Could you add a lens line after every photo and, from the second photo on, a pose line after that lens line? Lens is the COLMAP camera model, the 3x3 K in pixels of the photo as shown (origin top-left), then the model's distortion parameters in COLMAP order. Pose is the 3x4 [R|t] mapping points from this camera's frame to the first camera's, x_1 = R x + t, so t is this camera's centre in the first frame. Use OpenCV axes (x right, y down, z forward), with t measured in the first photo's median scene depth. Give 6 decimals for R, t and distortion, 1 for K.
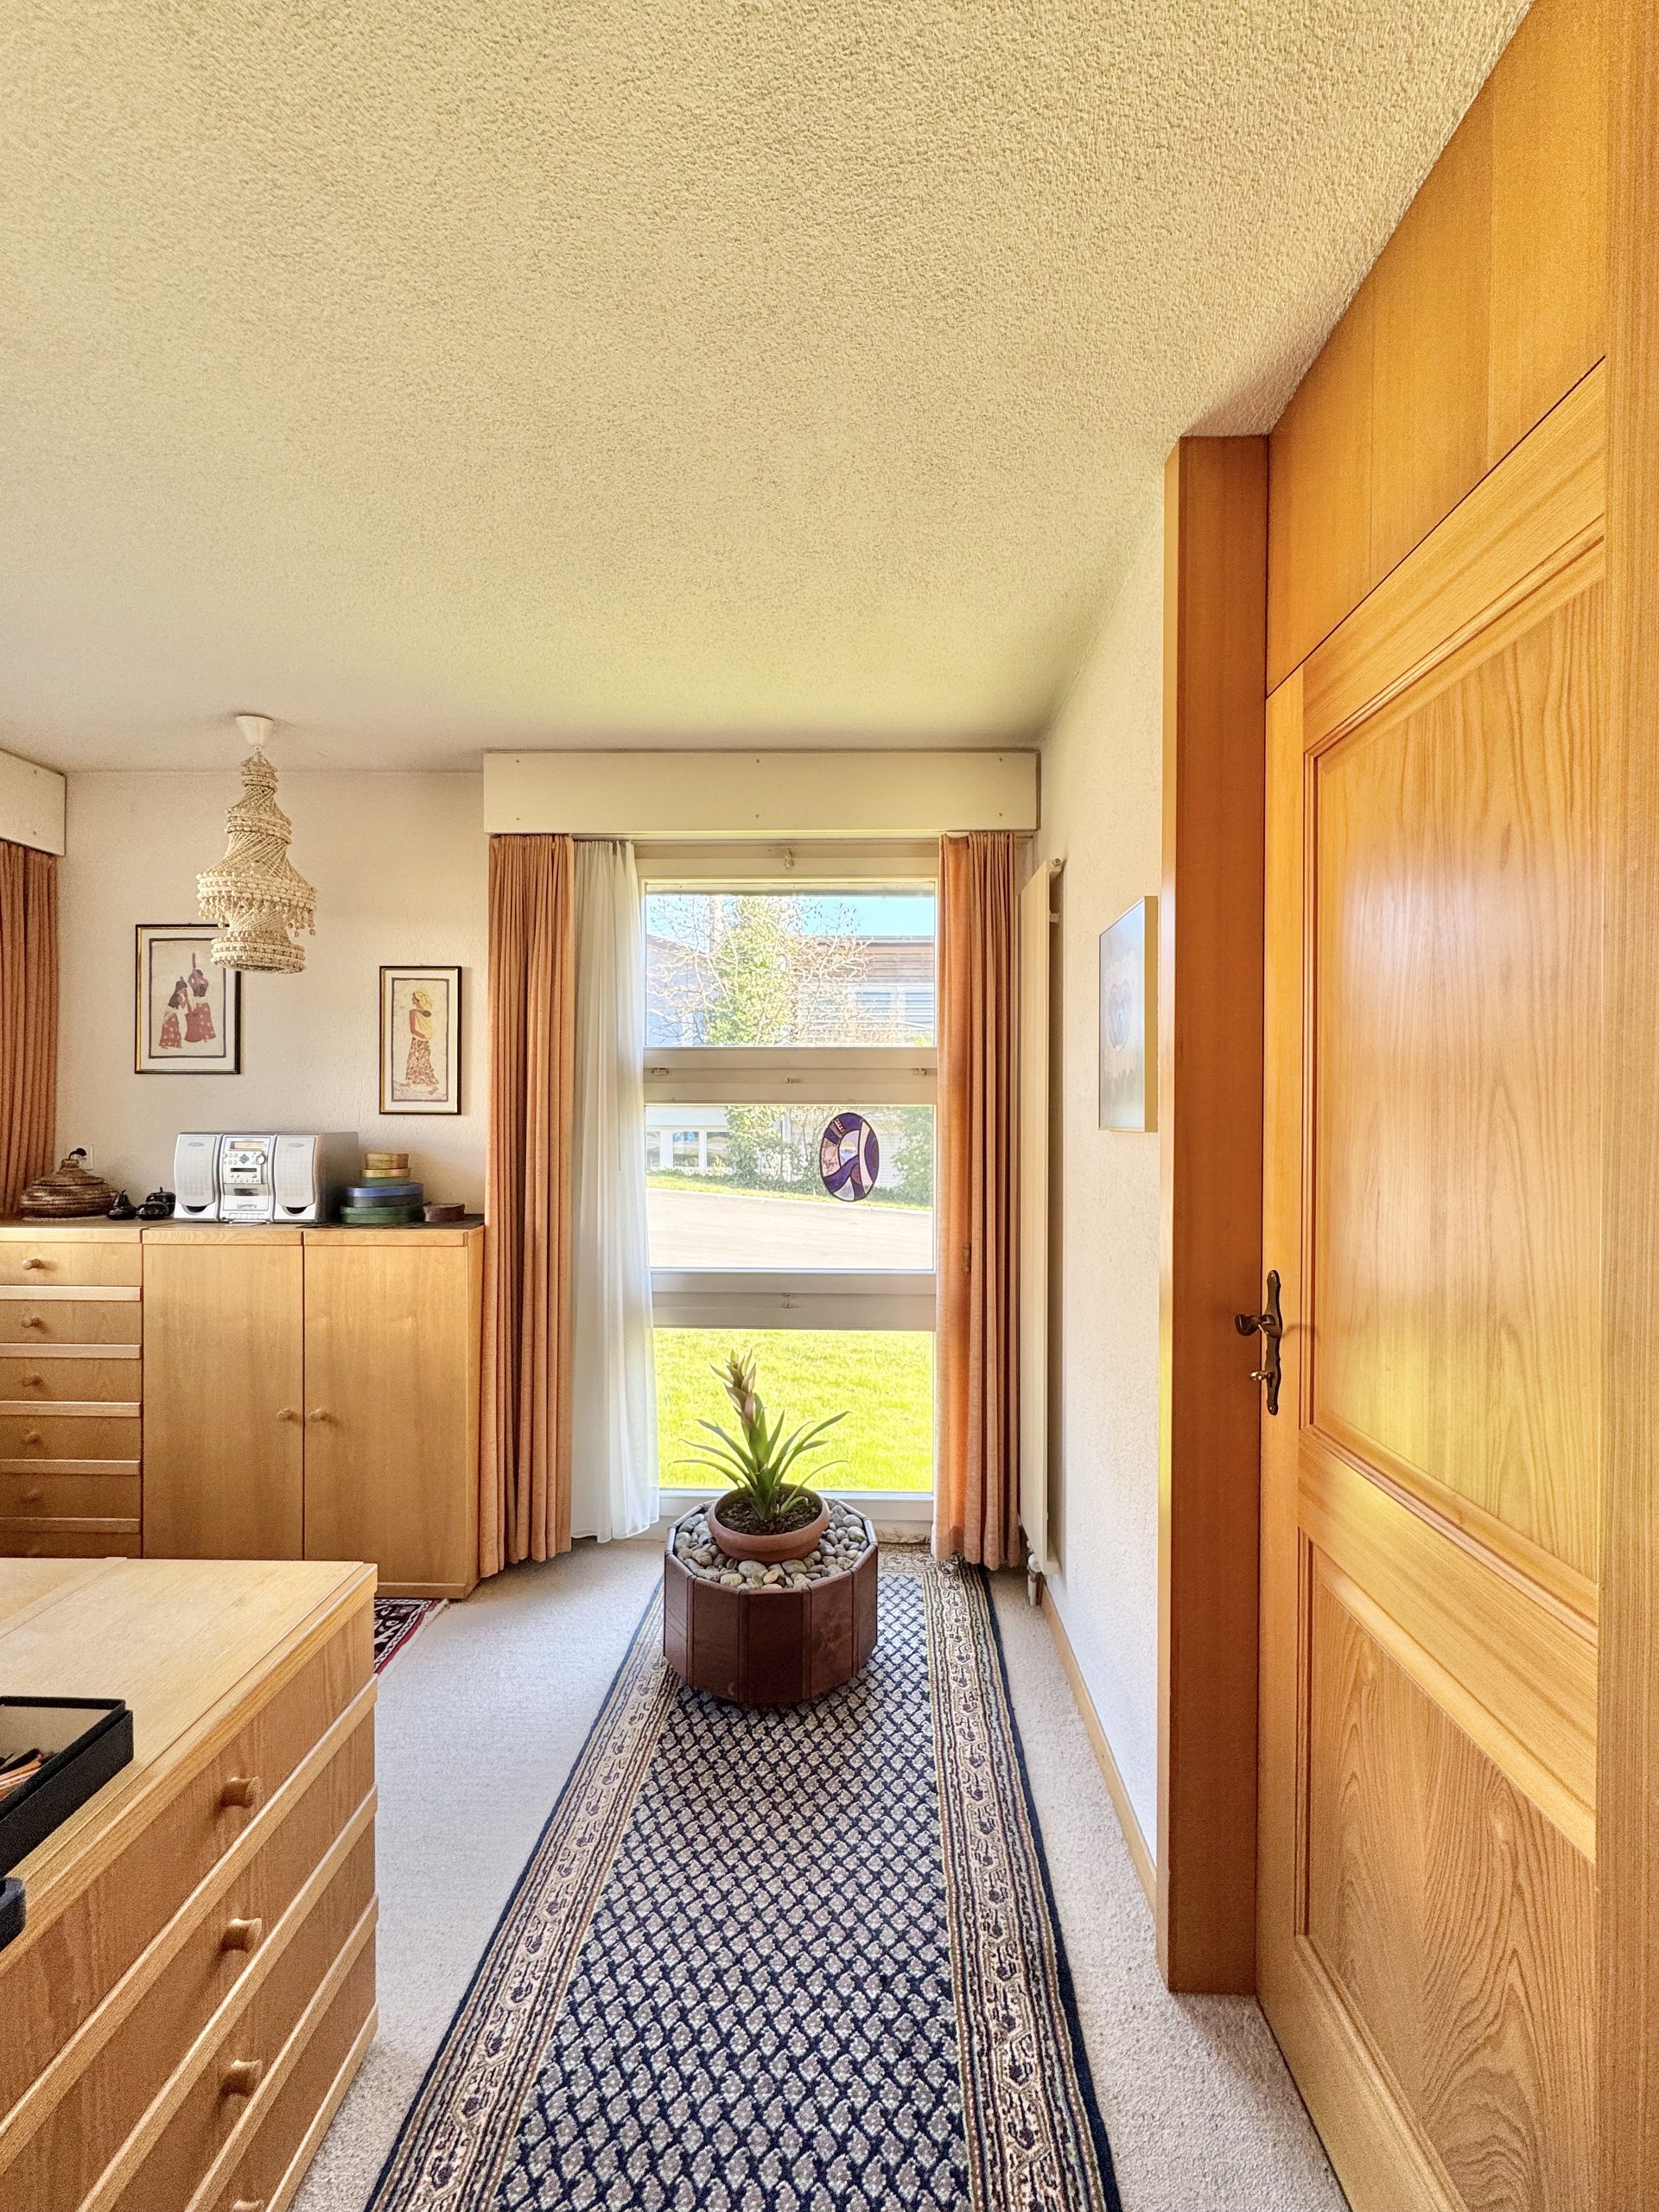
lens RADIAL K [[877.8, 0, 829.5], [0, 877.8, 1106.0], [0, 0, 1]] dist [-0.002562, 0.000473]
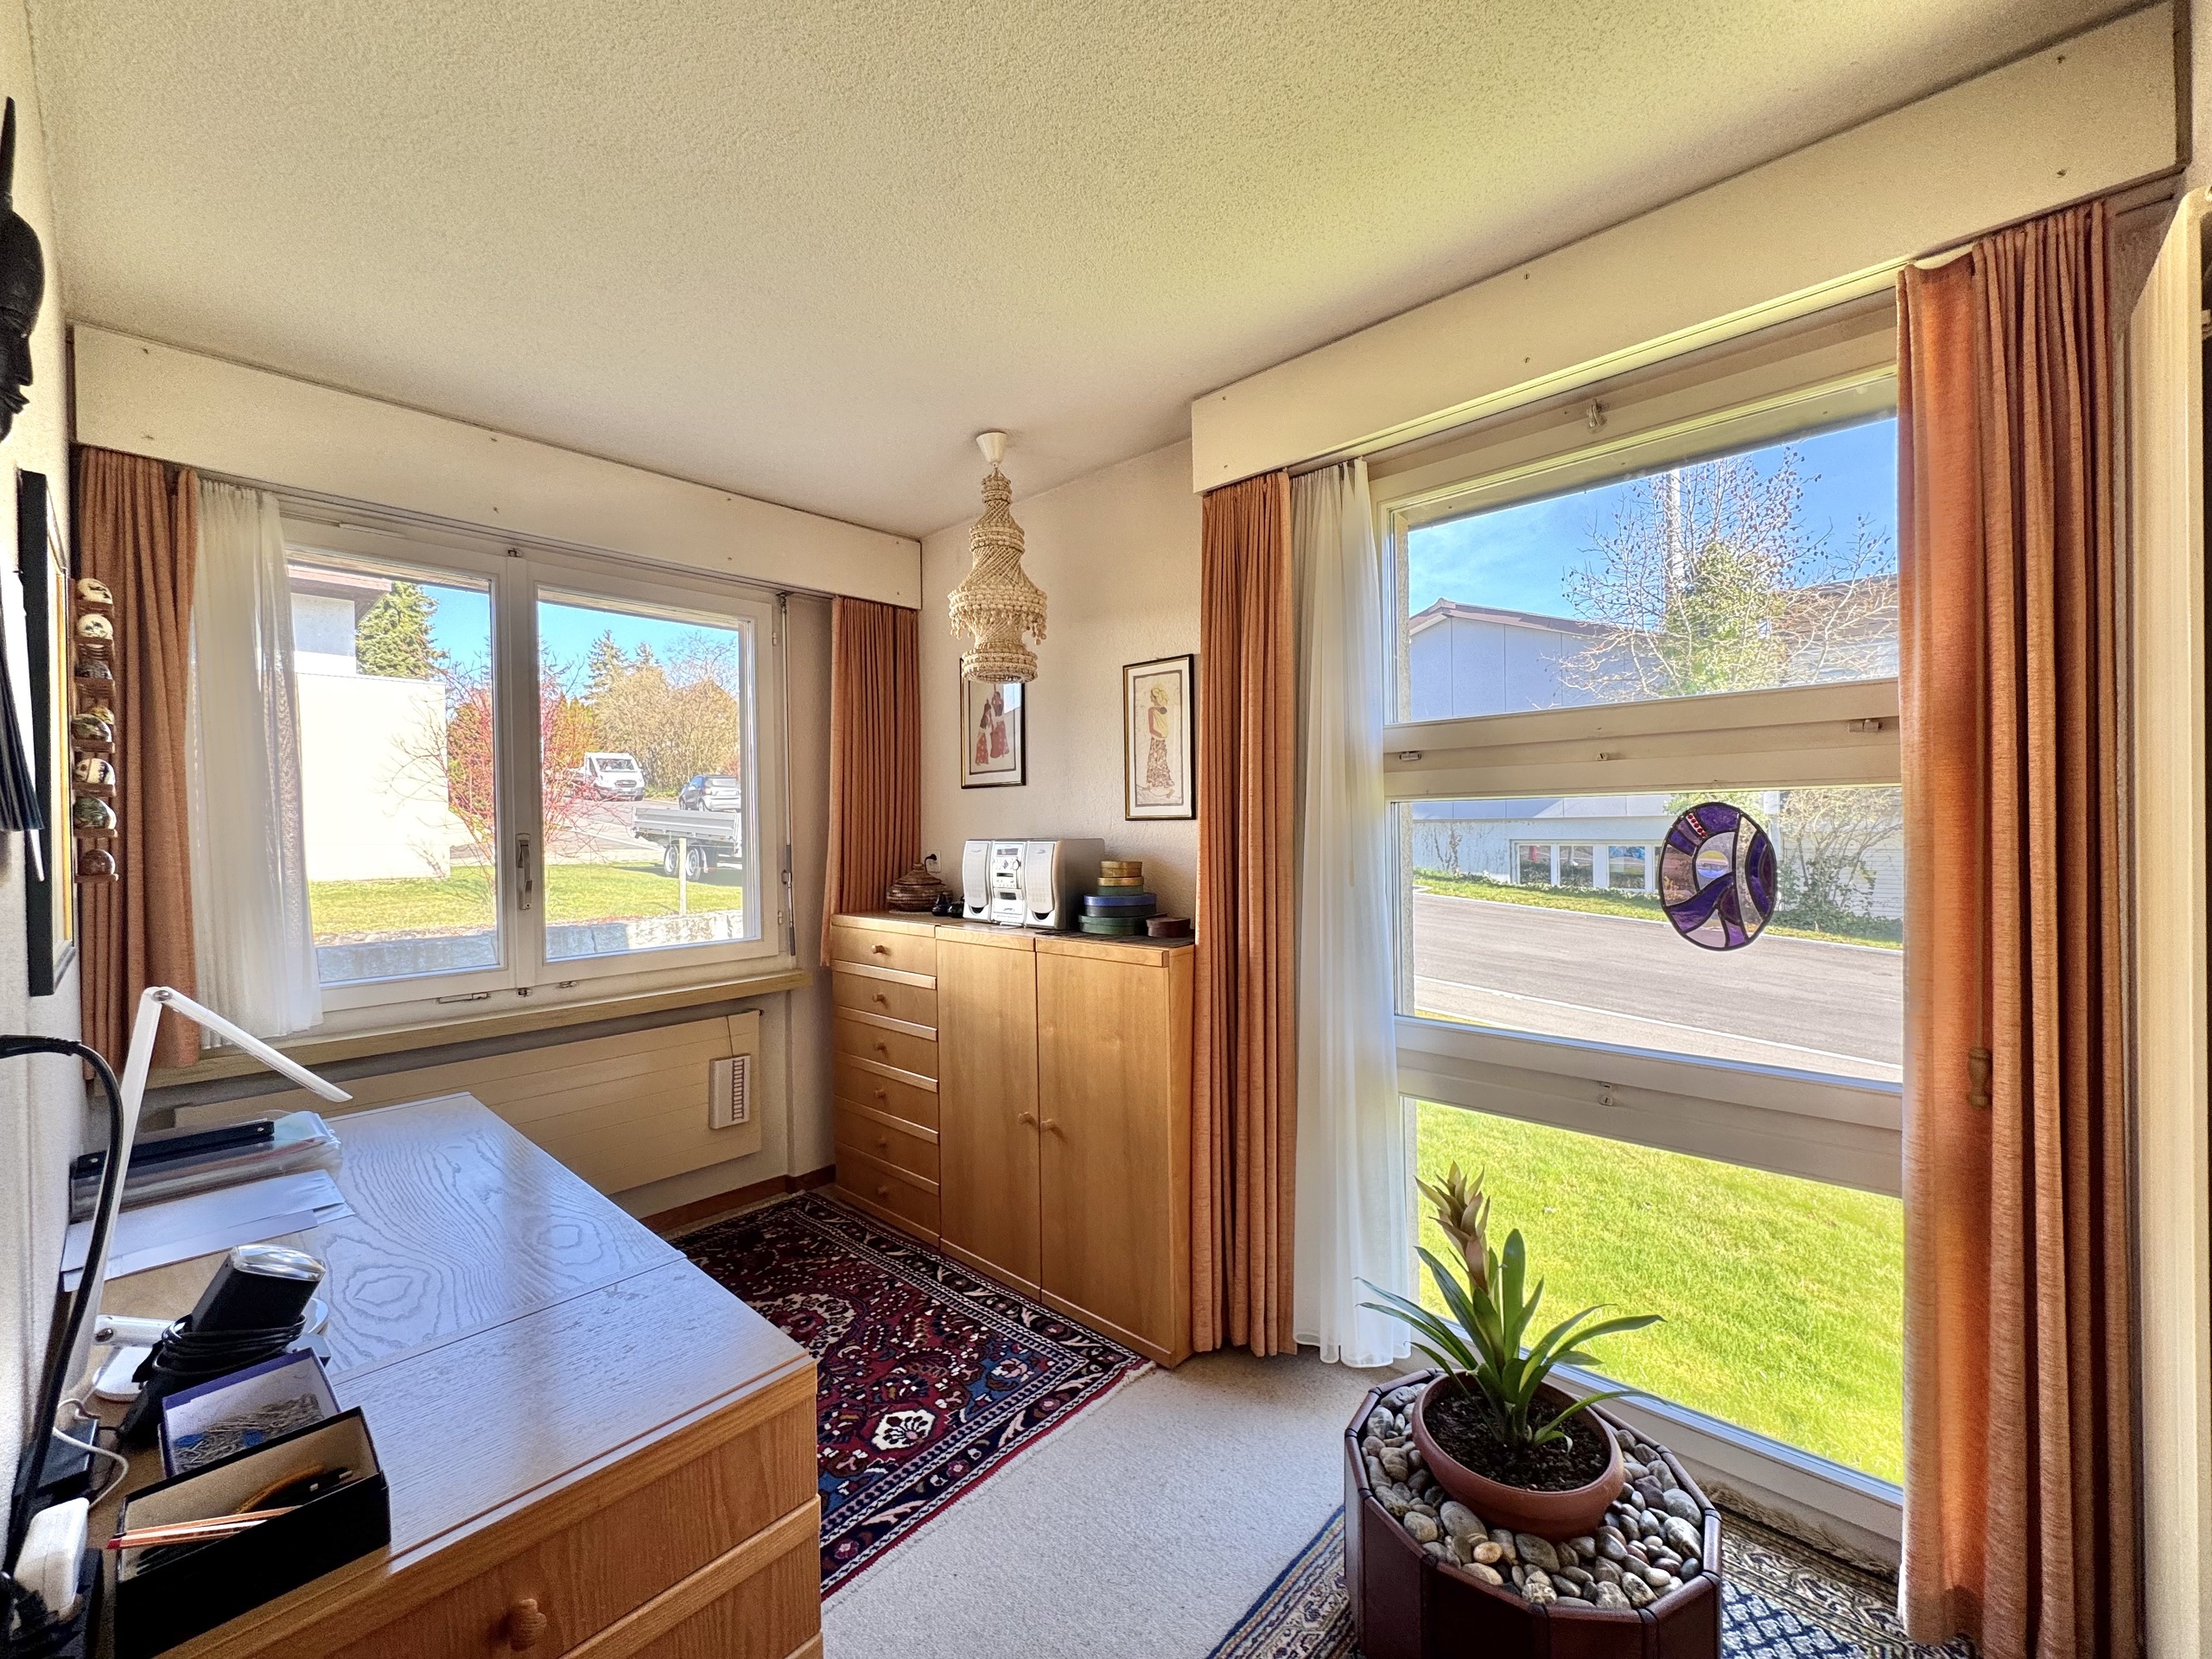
lens RADIAL K [[877.8, 0, 1106.0], [0, 877.8, 829.5], [0, 0, 1]] dist [-0.002562, 0.000473]
pose [[0.755826, -0.011427, -0.654673, 0.107339], [0.017420, 0.999845, 0.002659, 0.018122], [0.654541, -0.013414, 0.755907, 0.282862]]
